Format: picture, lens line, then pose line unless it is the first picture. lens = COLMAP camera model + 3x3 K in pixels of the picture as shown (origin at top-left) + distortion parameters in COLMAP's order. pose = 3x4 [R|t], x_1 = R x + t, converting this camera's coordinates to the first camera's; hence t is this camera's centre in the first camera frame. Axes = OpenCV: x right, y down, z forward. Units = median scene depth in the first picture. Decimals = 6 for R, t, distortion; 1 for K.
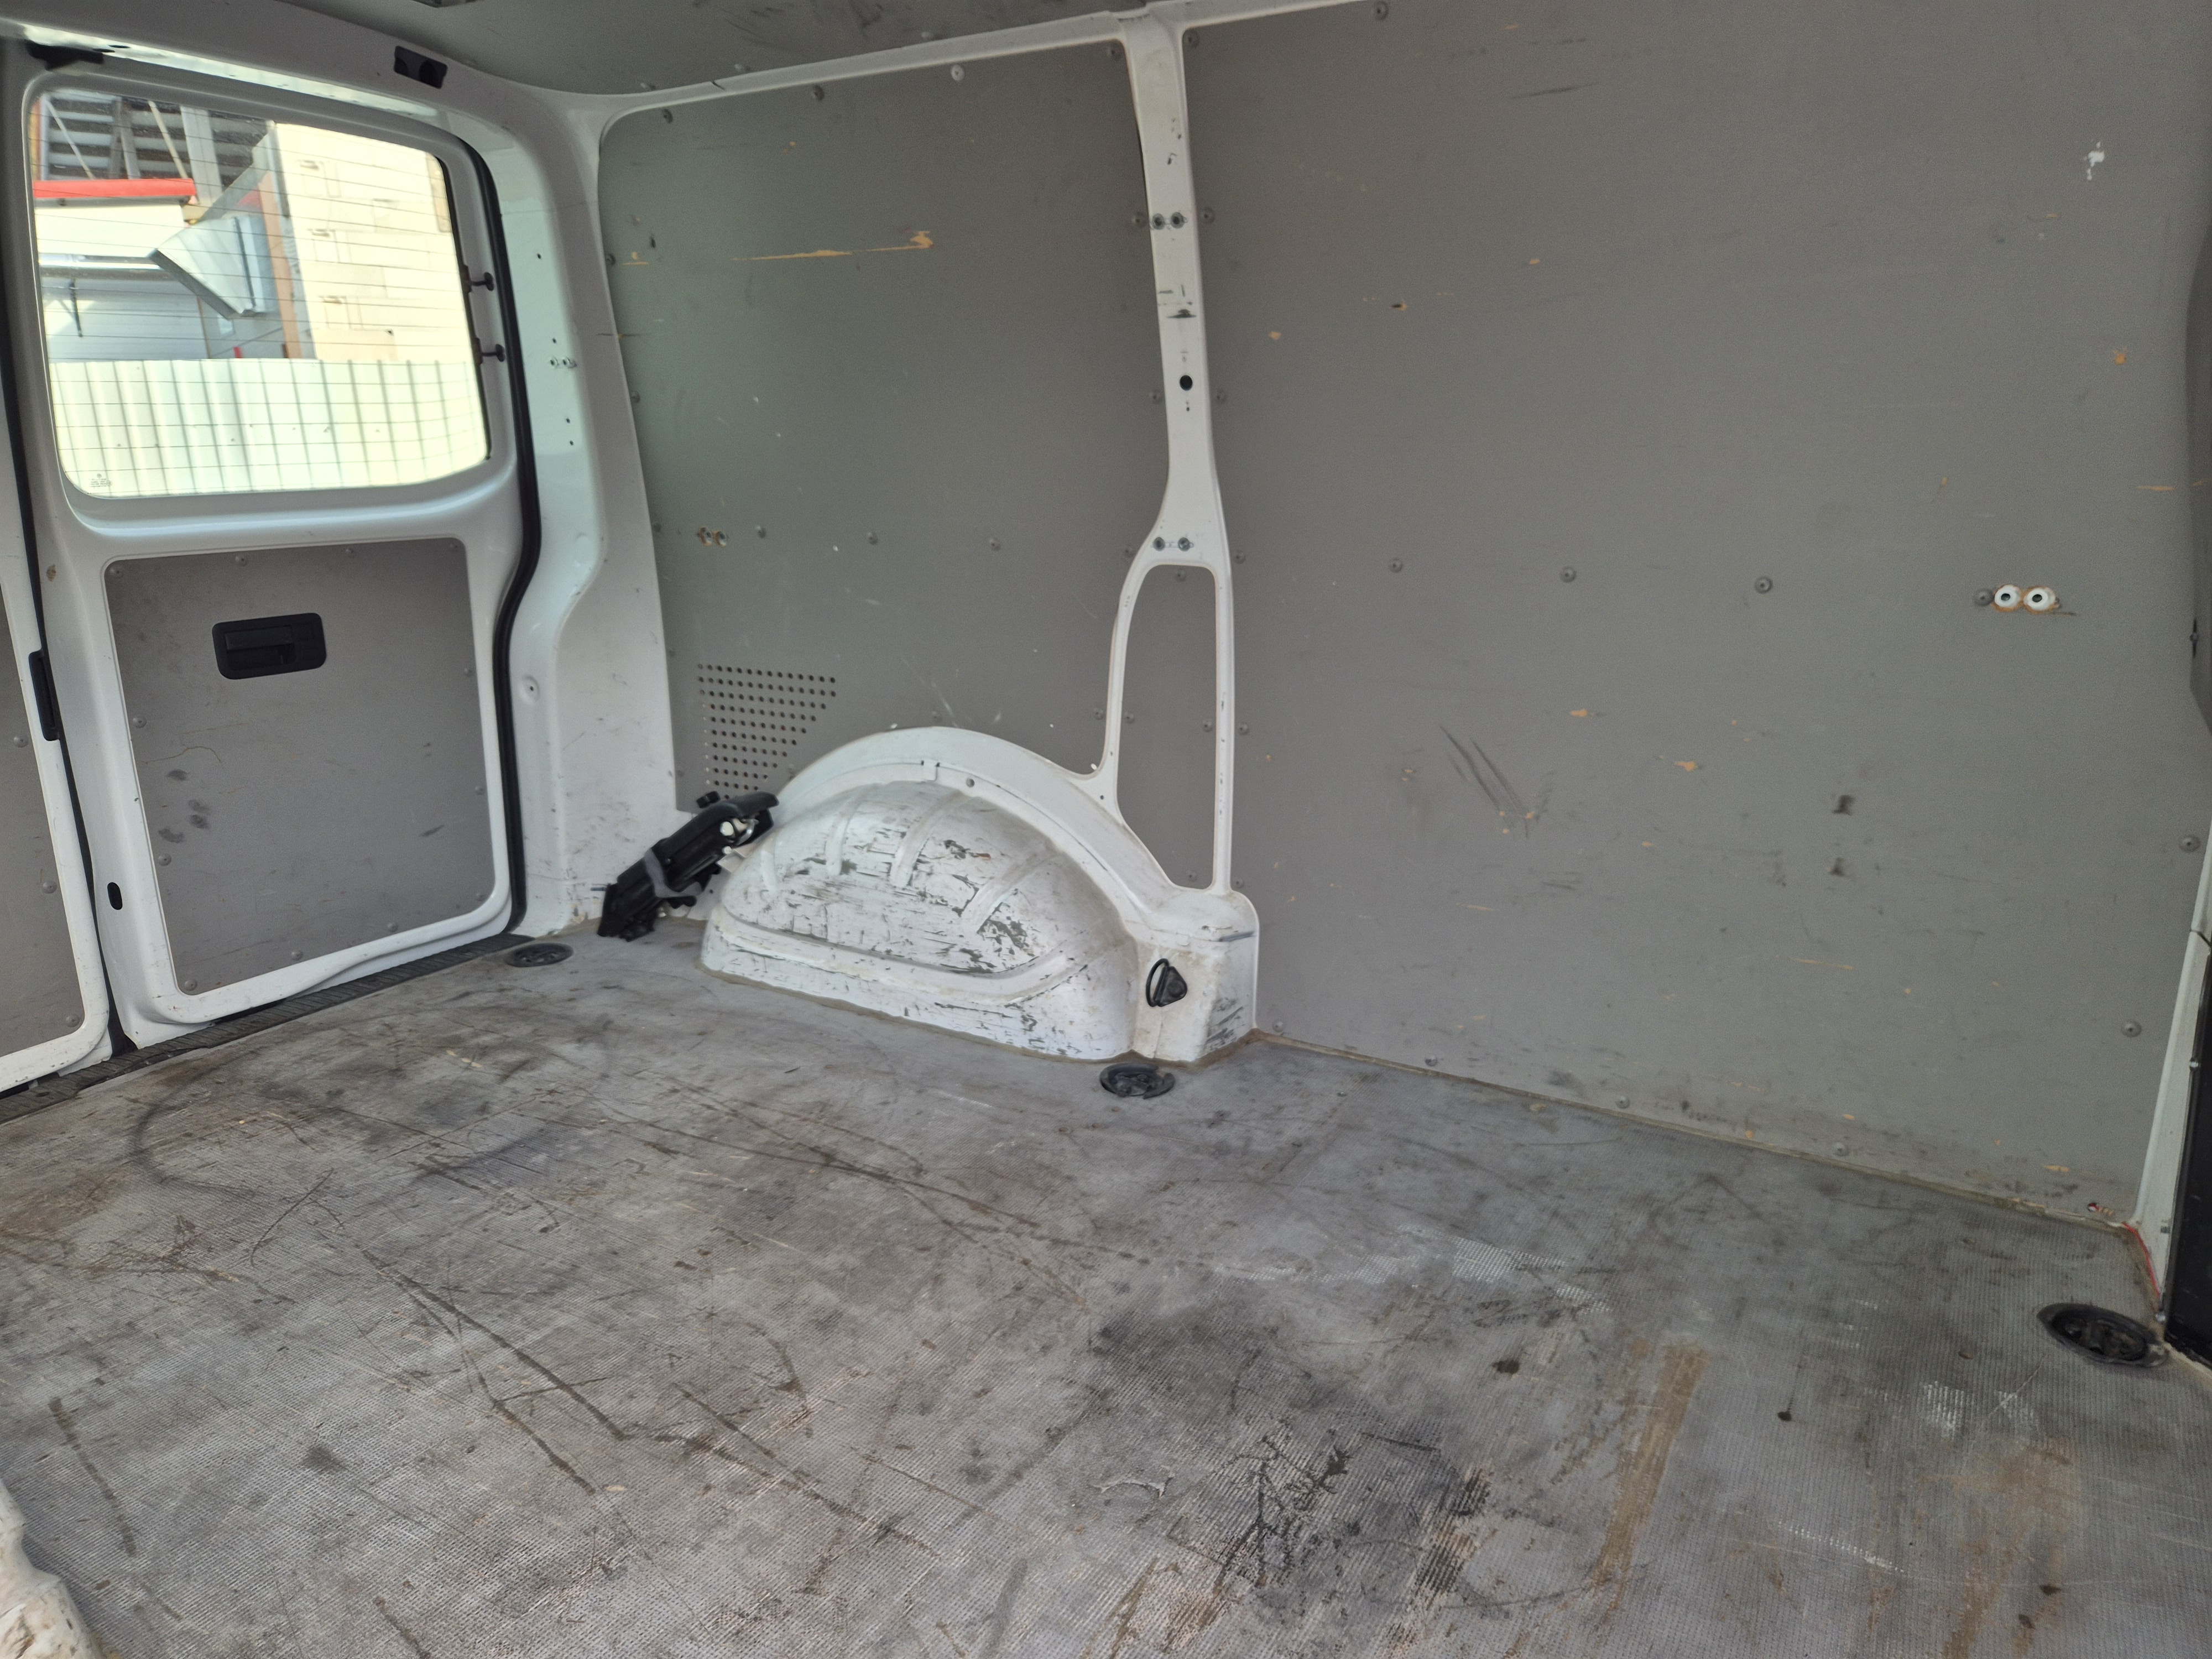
lens RADIAL K [[1474.9, 0, 1108.3], [0, 1474.9, 833.9], [0, 0, 1]] dist [0.083585, -0.069771]
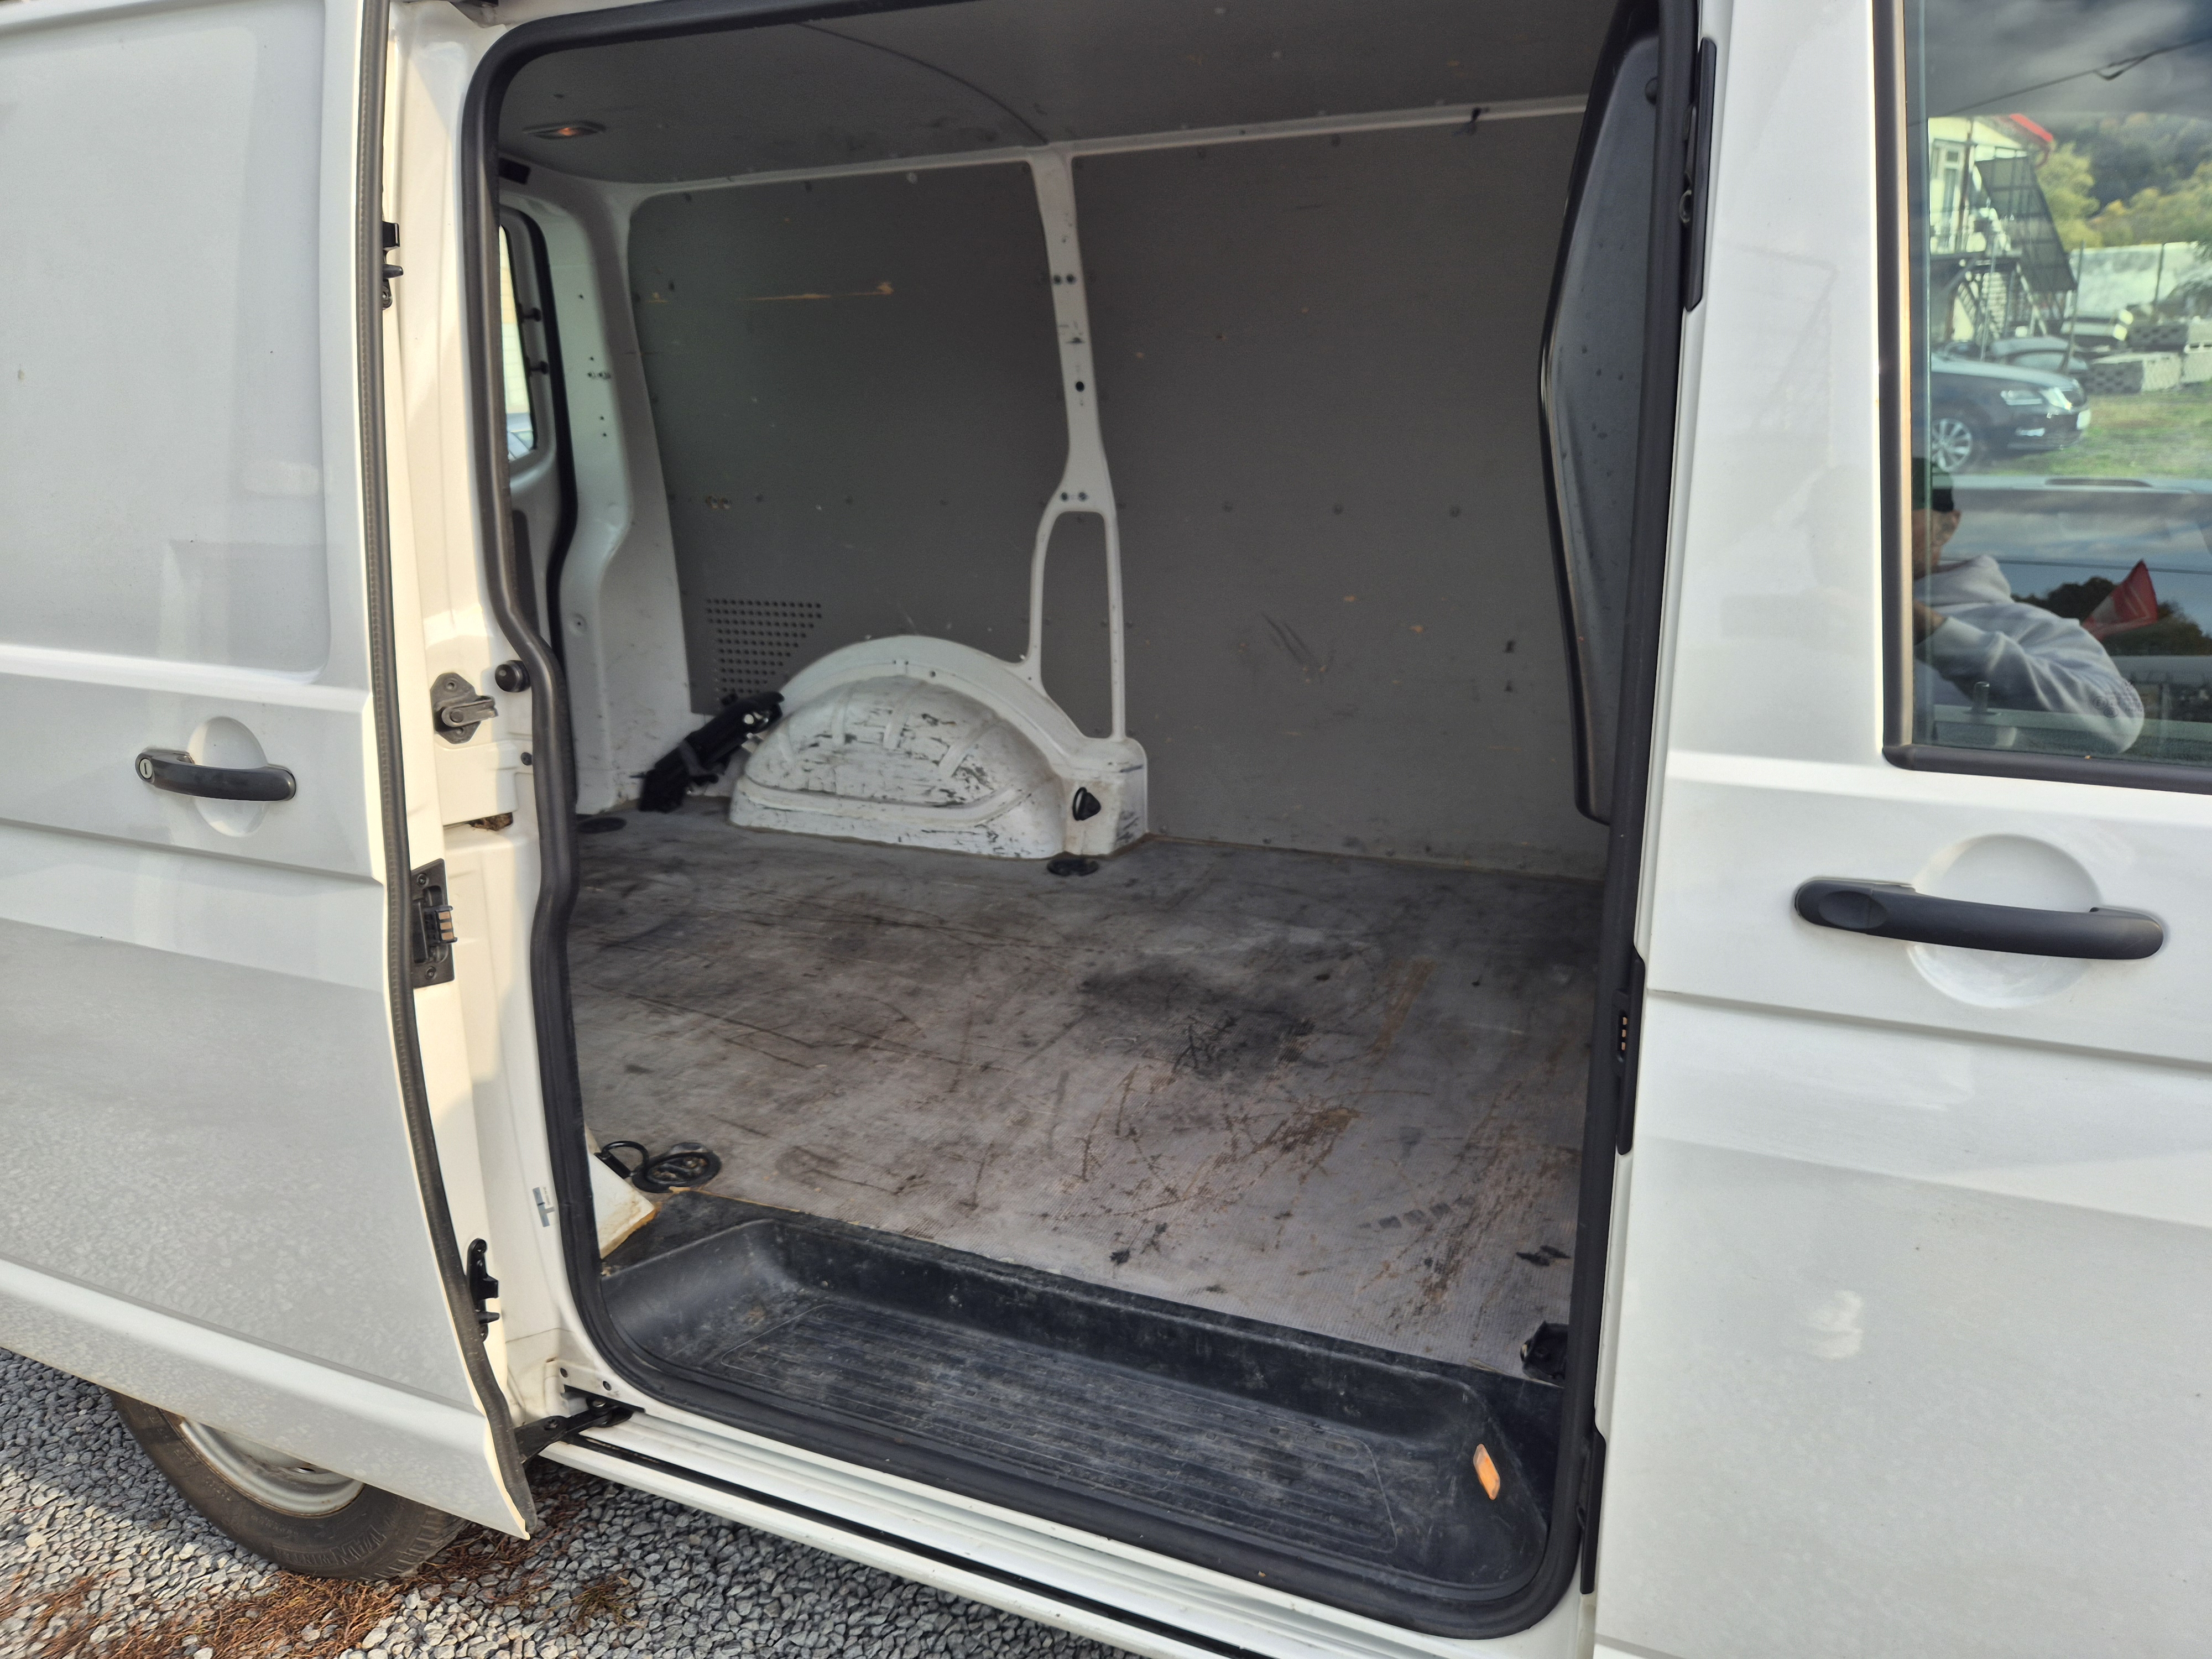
lens RADIAL K [[1526.8, 0, 1106.0], [0, 1526.8, 829.5], [0, 0, 1]] dist [0.097279, -0.087023]
pose [[0.990316, -0.063675, 0.123371, -0.131790], [0.060108, 0.997665, 0.032421, 0.082591], [-0.125148, -0.024692, 0.991831, -0.502048]]
